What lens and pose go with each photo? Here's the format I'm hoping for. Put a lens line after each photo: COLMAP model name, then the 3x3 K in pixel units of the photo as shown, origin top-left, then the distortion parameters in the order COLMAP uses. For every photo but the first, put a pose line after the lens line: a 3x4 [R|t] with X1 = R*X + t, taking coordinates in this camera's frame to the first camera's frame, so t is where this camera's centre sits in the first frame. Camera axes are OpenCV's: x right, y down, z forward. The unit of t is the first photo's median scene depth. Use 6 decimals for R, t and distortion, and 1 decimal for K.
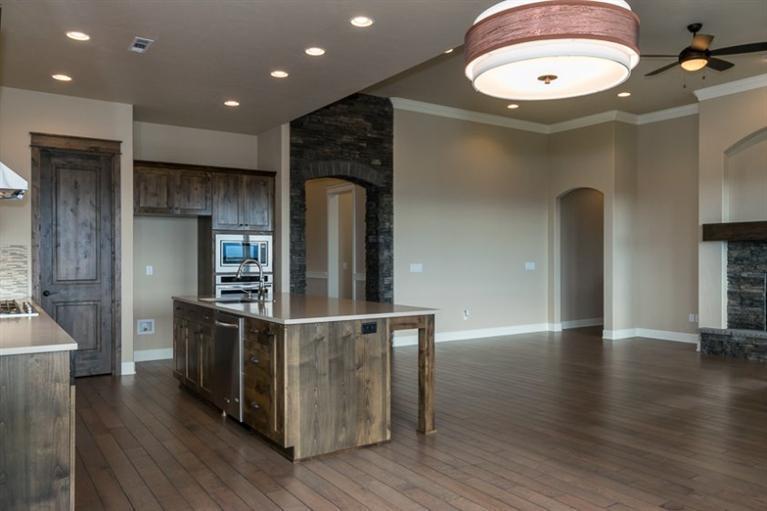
lens RADIAL K [[598.3, 0, 389.8], [0, 598.3, 259.4], [0, 0, 1]] dist [0.002726, 0.007272]
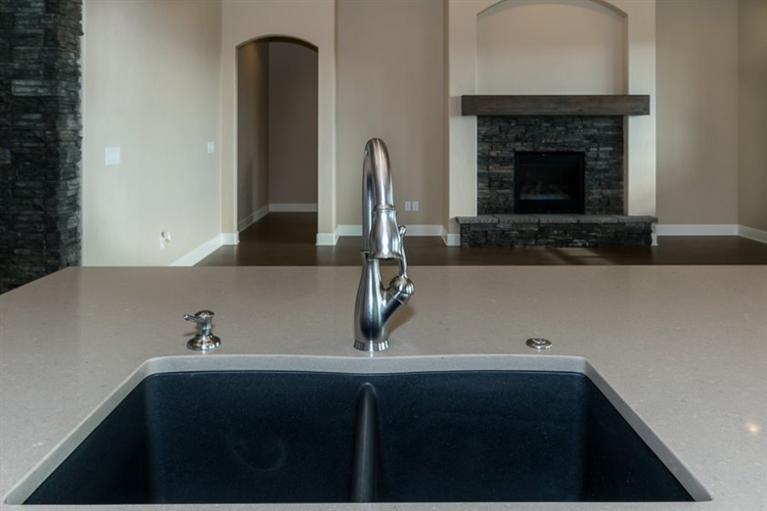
lens RADIAL K [[598.3, 0, 381.4], [0, 598.3, 130.9], [0, 0, 1]] dist [0.002726, 0.007272]
pose [[0.564834, 0.006416, 0.825180, -0.250938], [0.003599, 0.999941, -0.010238, -0.000235], [-0.825197, 0.008752, 0.564778, 0.636696]]
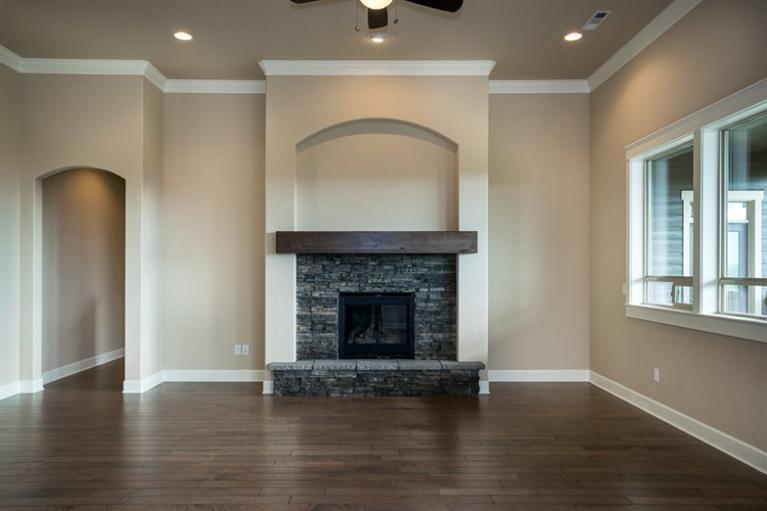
lens RADIAL K [[598.3, 0, 372.8], [0, 598.3, 263.5], [0, 0, 1]] dist [0.002726, 0.007272]
pose [[0.567517, 0.006892, 0.823333, -0.053805], [0.003284, 0.999938, -0.010634, -0.008789], [-0.823355, 0.008739, 0.567459, 0.463869]]
